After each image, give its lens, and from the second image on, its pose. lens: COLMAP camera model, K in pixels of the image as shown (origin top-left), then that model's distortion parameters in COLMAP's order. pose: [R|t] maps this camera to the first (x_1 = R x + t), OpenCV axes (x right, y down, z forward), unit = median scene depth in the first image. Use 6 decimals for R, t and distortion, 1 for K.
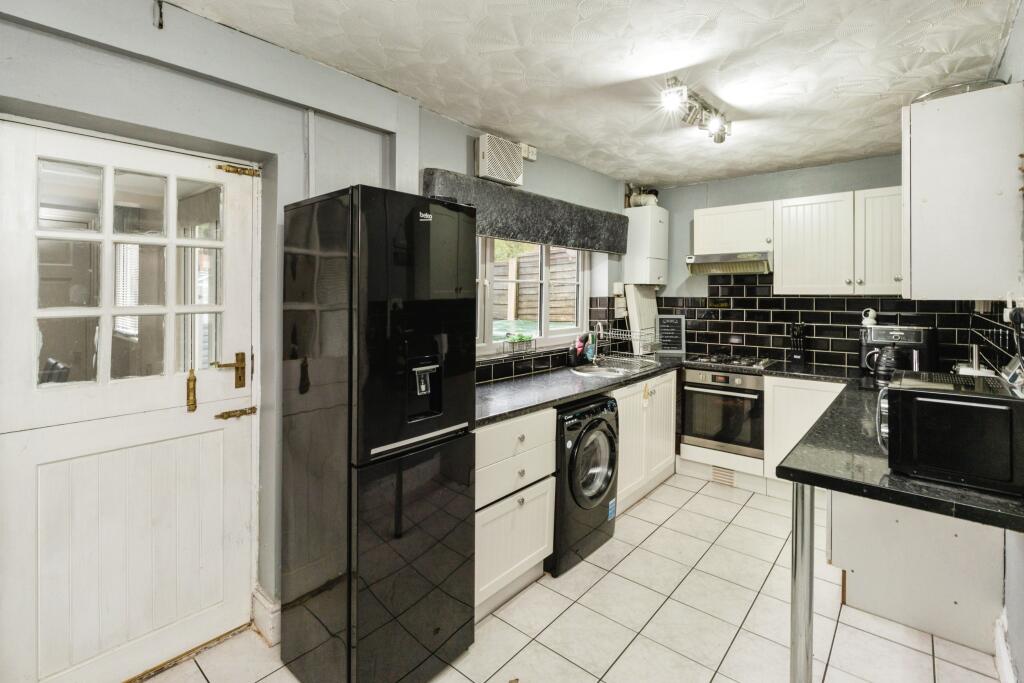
lens RADIAL K [[461.9, 0, 530.9], [0, 461.9, 300.0], [0, 0, 1]] dist [-0.003336, -0.000375]
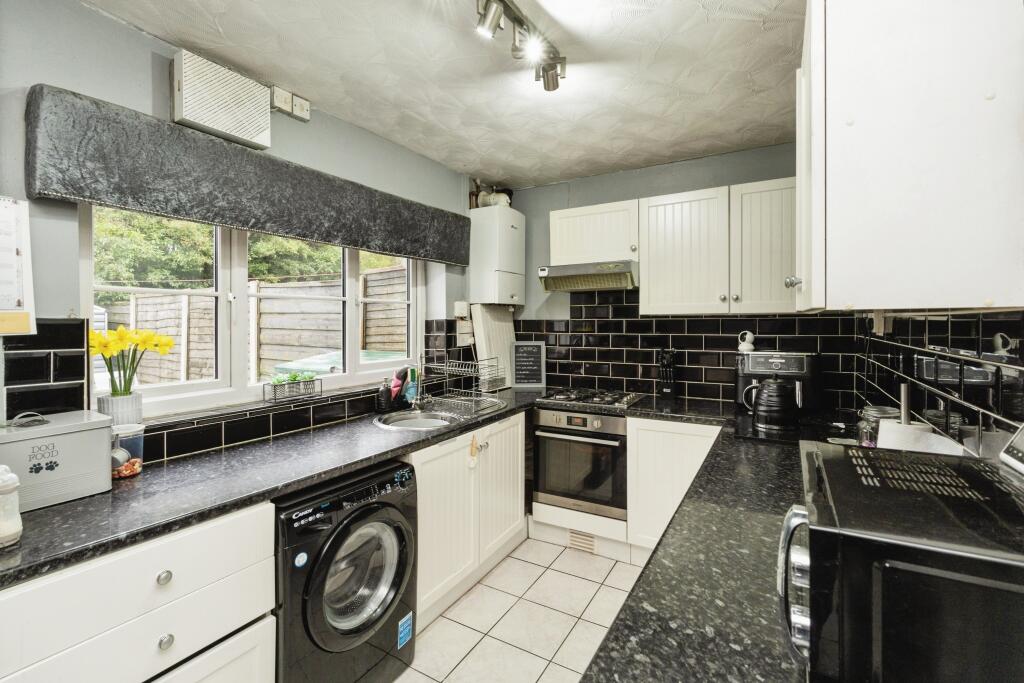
lens RADIAL K [[461.9, 0, 510.0], [0, 461.9, 332.9], [0, 0, 1]] dist [-0.003336, -0.000375]
pose [[0.985916, -0.009791, 0.166953, 0.176304], [0.007645, 0.999880, 0.013488, 0.007615], [-0.167065, -0.012021, 0.985873, 0.252403]]
